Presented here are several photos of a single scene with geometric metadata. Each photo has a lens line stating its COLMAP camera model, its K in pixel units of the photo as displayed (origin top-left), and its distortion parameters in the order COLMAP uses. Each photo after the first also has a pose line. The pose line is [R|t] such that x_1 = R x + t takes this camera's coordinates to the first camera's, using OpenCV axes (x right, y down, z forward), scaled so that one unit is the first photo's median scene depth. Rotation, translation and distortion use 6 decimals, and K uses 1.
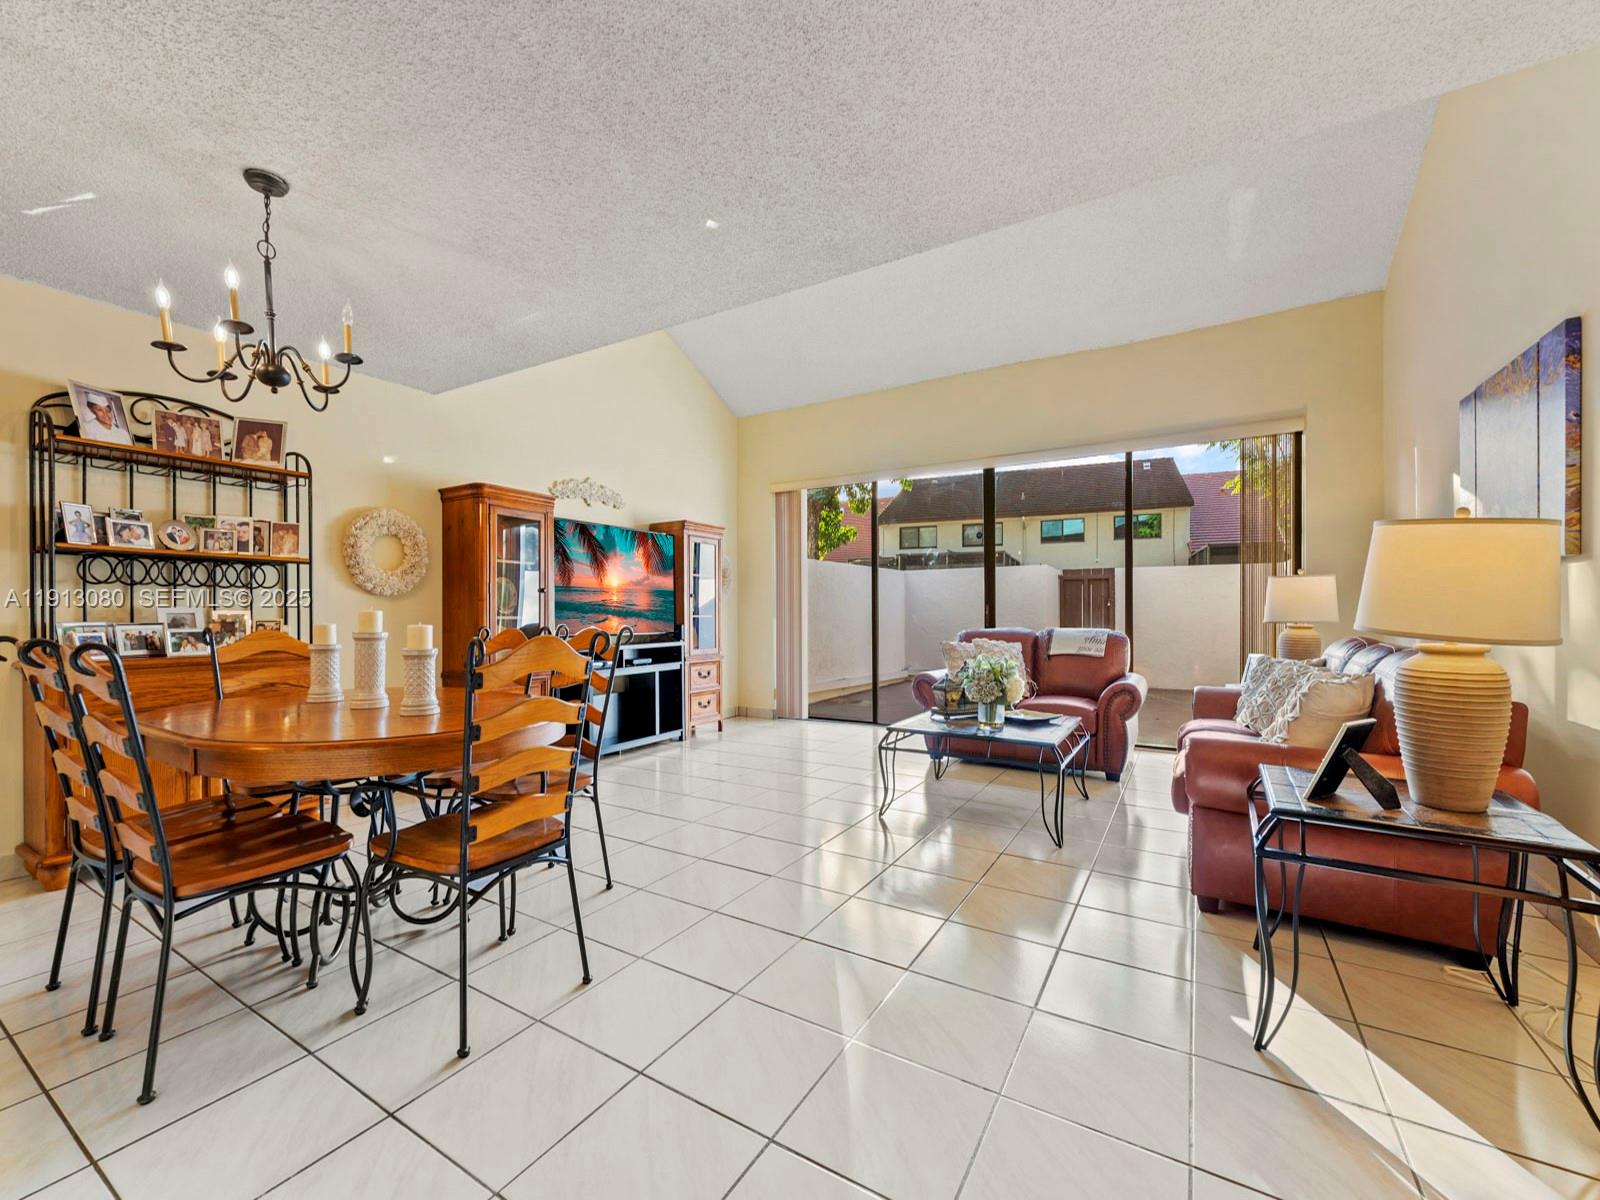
lens RADIAL K [[651.0, 0, 798.5], [0, 651.0, 613.0], [0, 0, 1]] dist [0.000828, -0.001537]
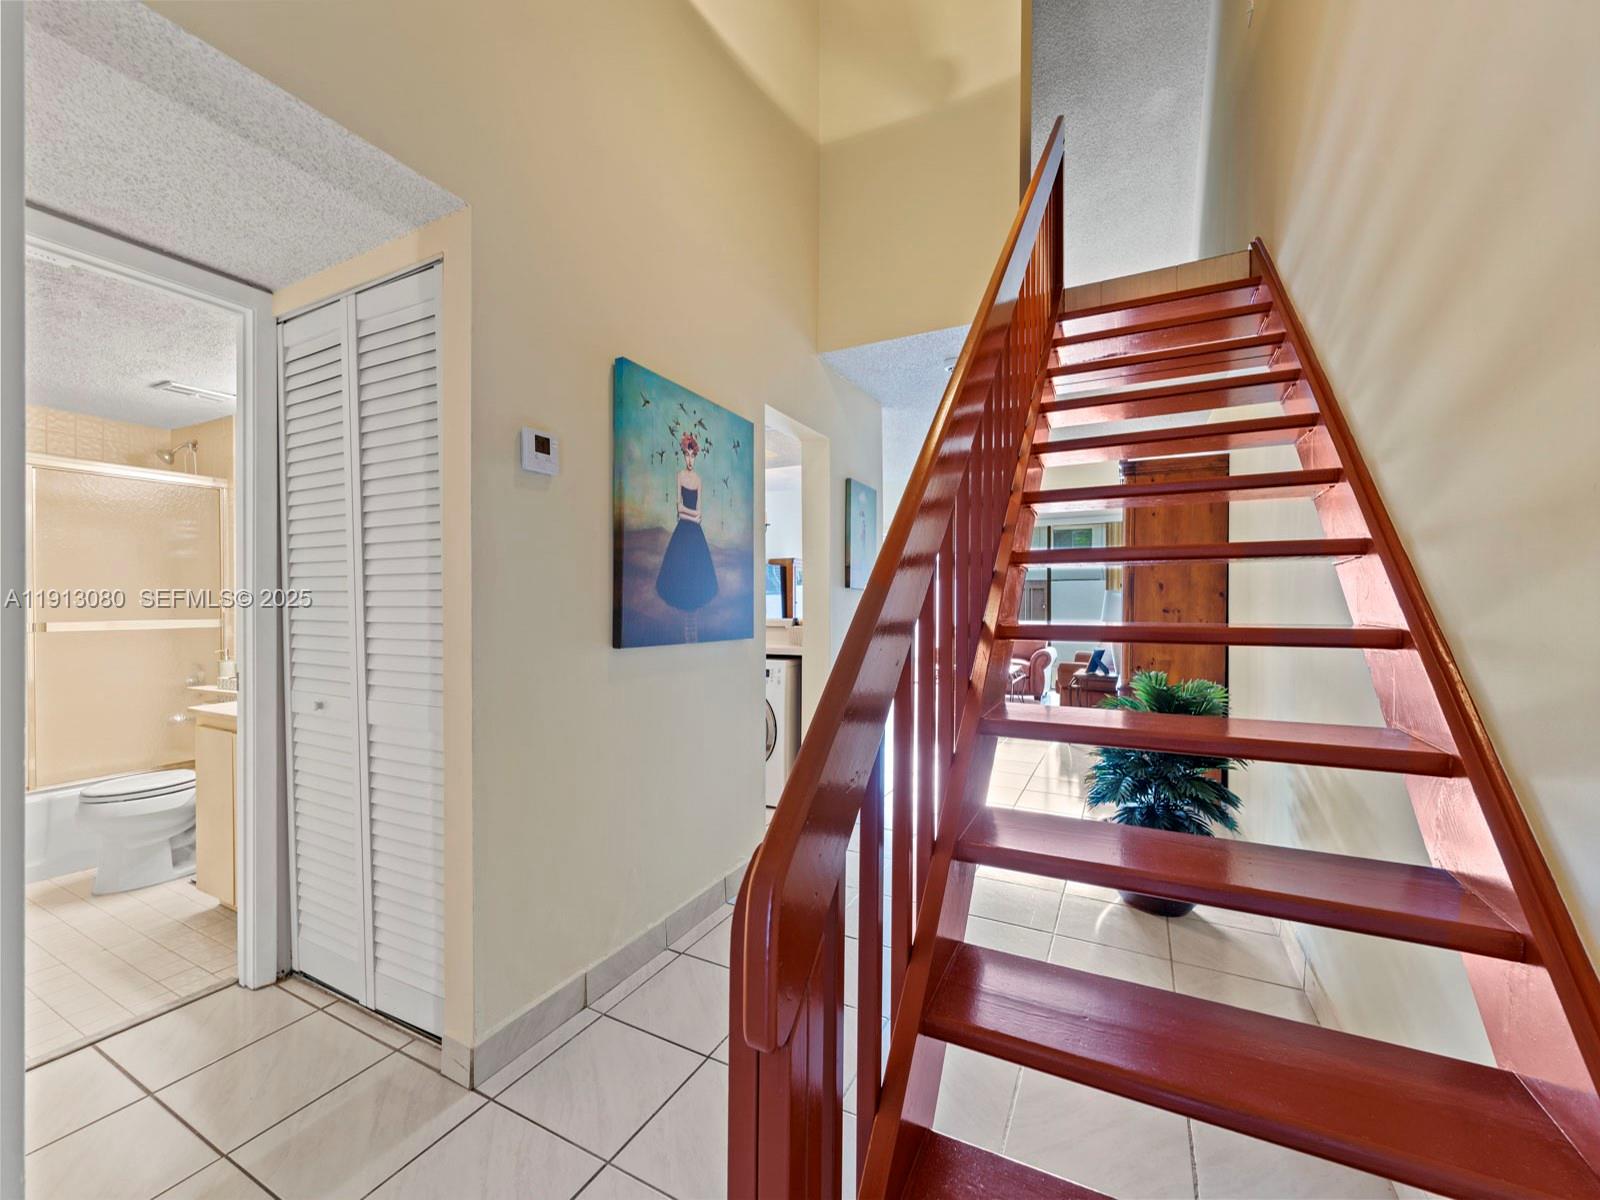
lens RADIAL K [[651.0, 0, 790.7], [0, 651.0, 602.6], [0, 0, 1]] dist [0.000828, -0.001537]
pose [[0.998091, -0.003585, 0.061654, -0.290705], [0.004595, 0.999857, -0.016248, -0.007058], [-0.061587, 0.016500, 0.997965, -0.701209]]
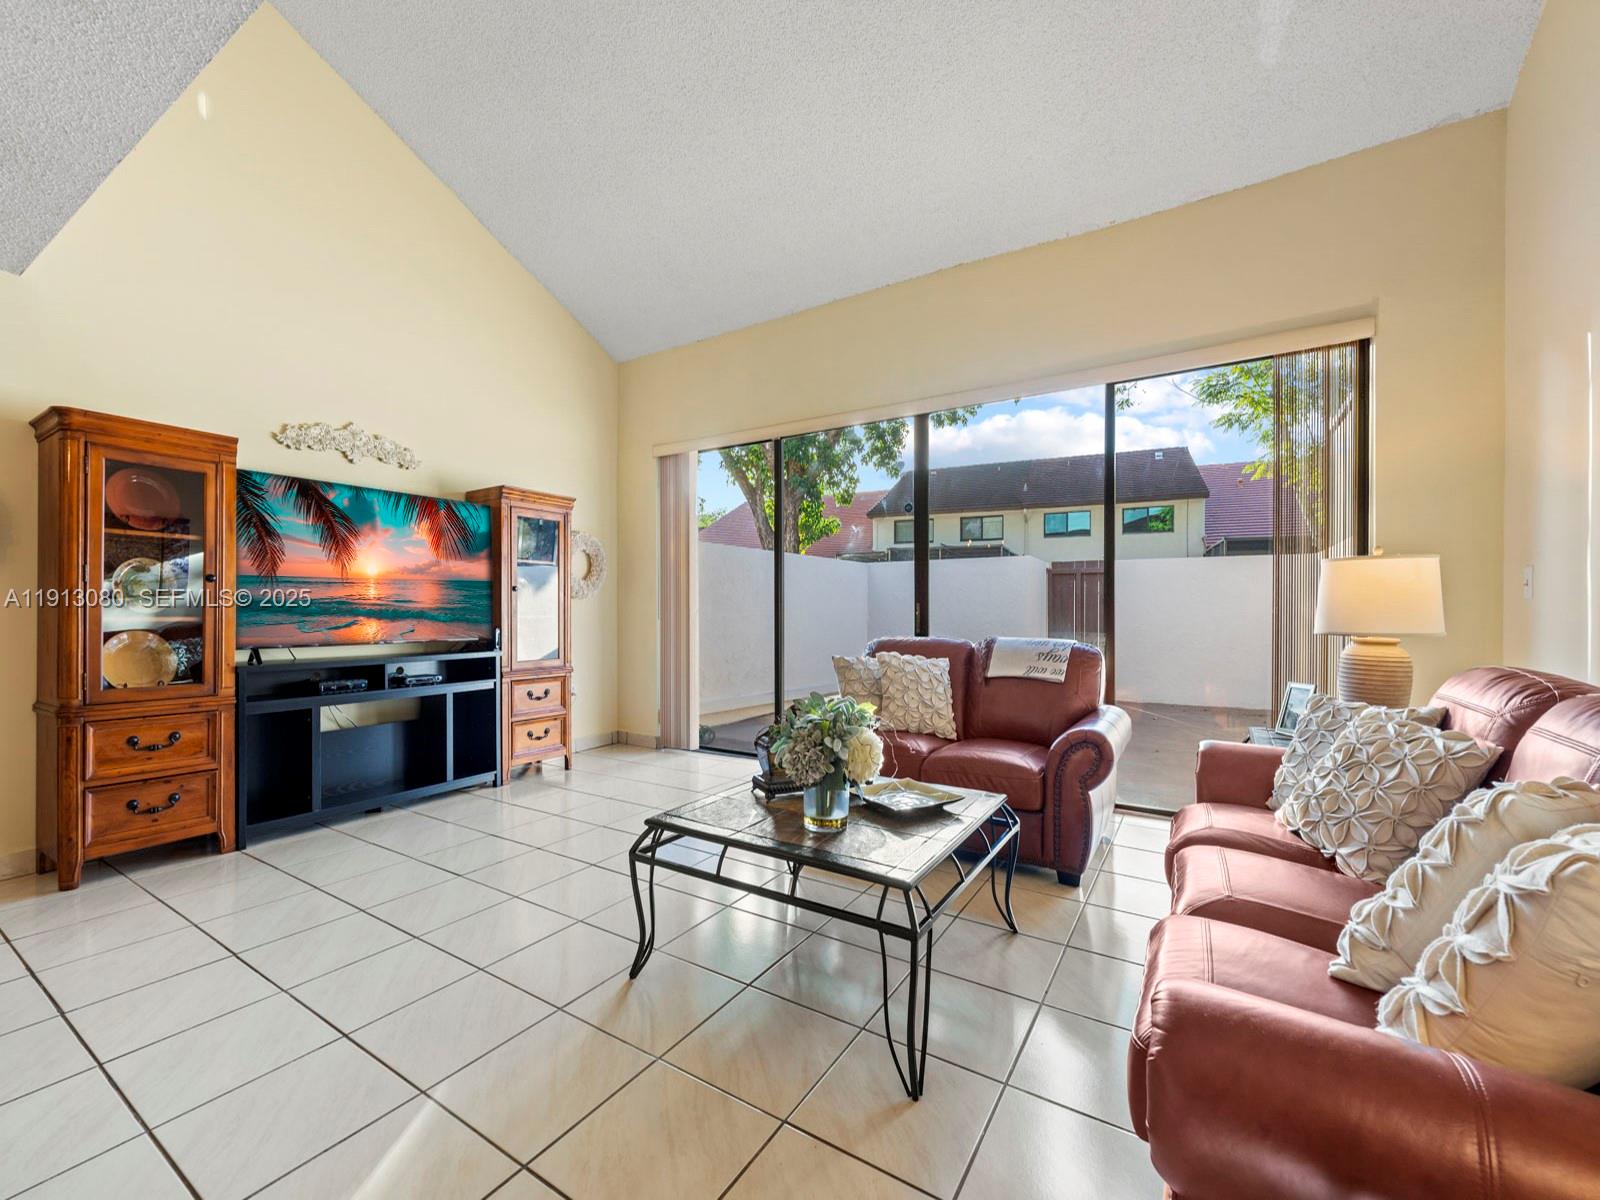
lens RADIAL K [[651.0, 0, 797.9], [0, 651.0, 611.6], [0, 0, 1]] dist [0.000828, -0.001537]
pose [[0.999824, 0.005182, -0.018025, 0.177967], [-0.005145, 0.999985, 0.002092, -0.004014], [0.018036, -0.001999, 0.999835, 0.282068]]
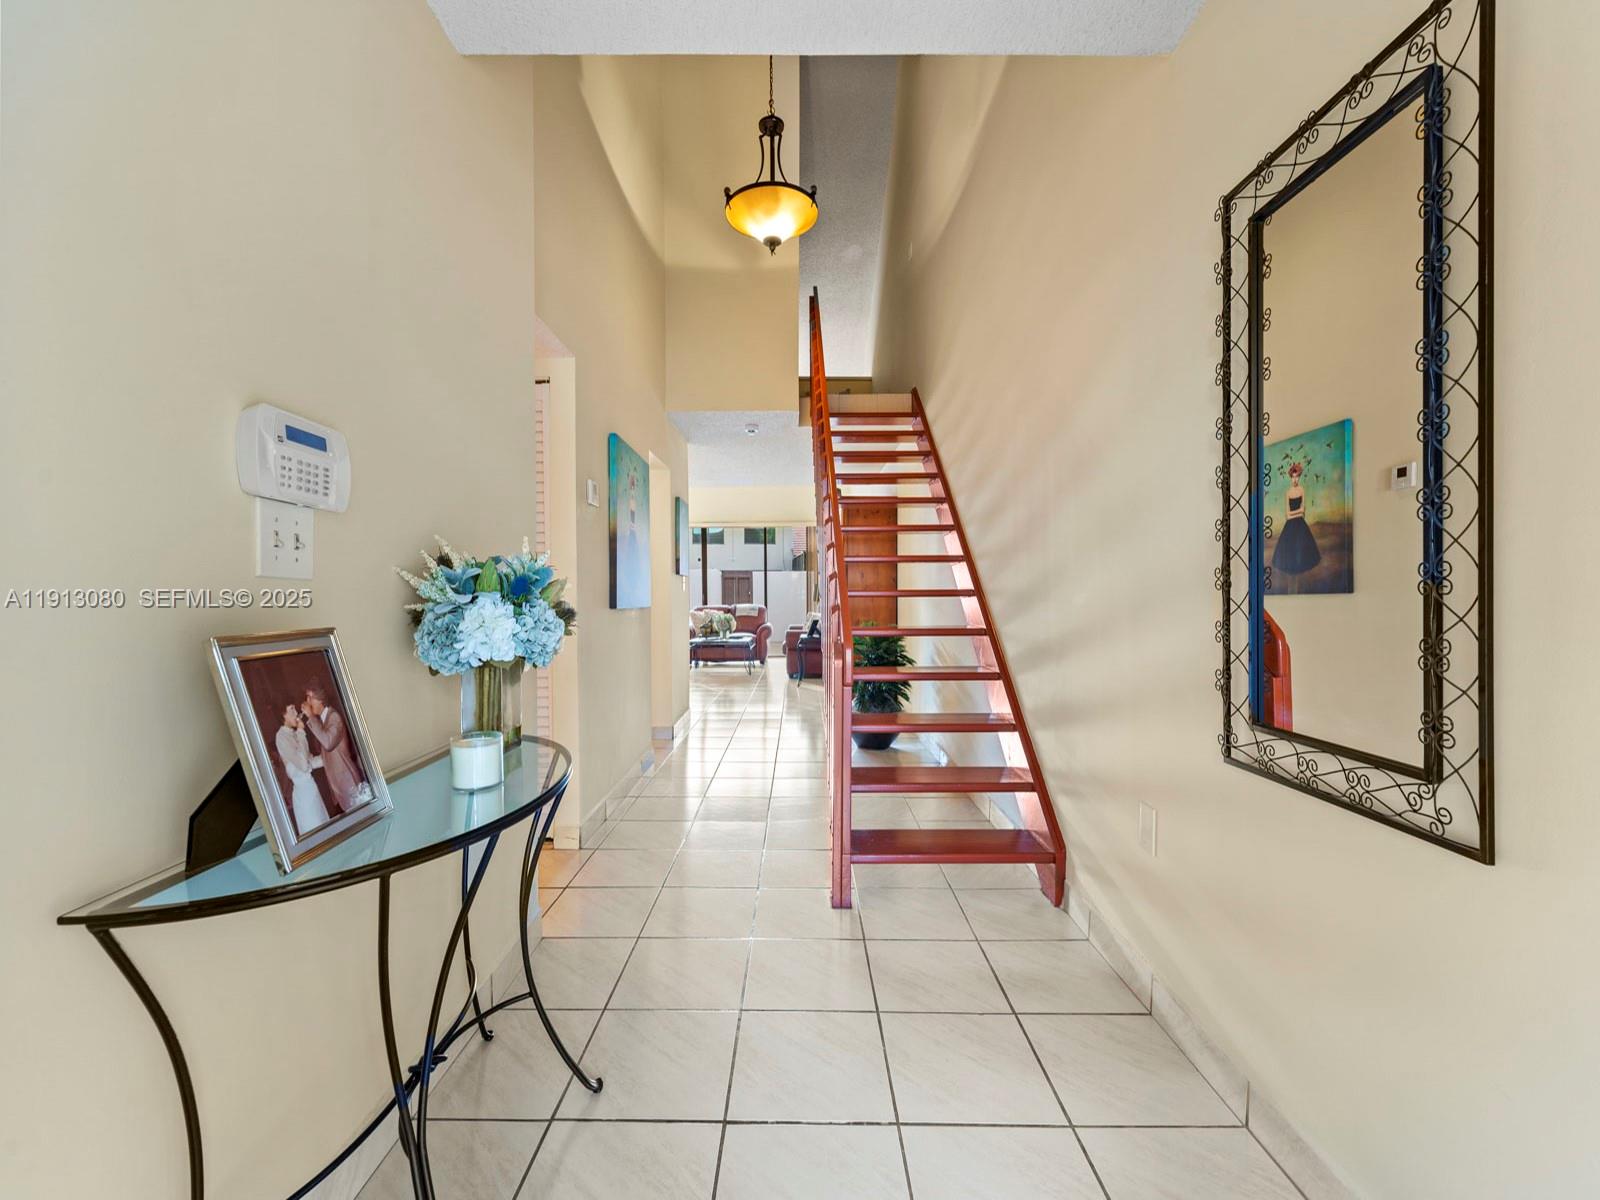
lens RADIAL K [[651.0, 0, 806.3], [0, 651.0, 599.6], [0, 0, 1]] dist [0.000828, -0.001537]
pose [[0.848225, -0.015291, 0.529415, -0.538127], [0.017413, 0.999848, 0.000979, 0.006339], [-0.529349, 0.008388, 0.848363, -0.942180]]
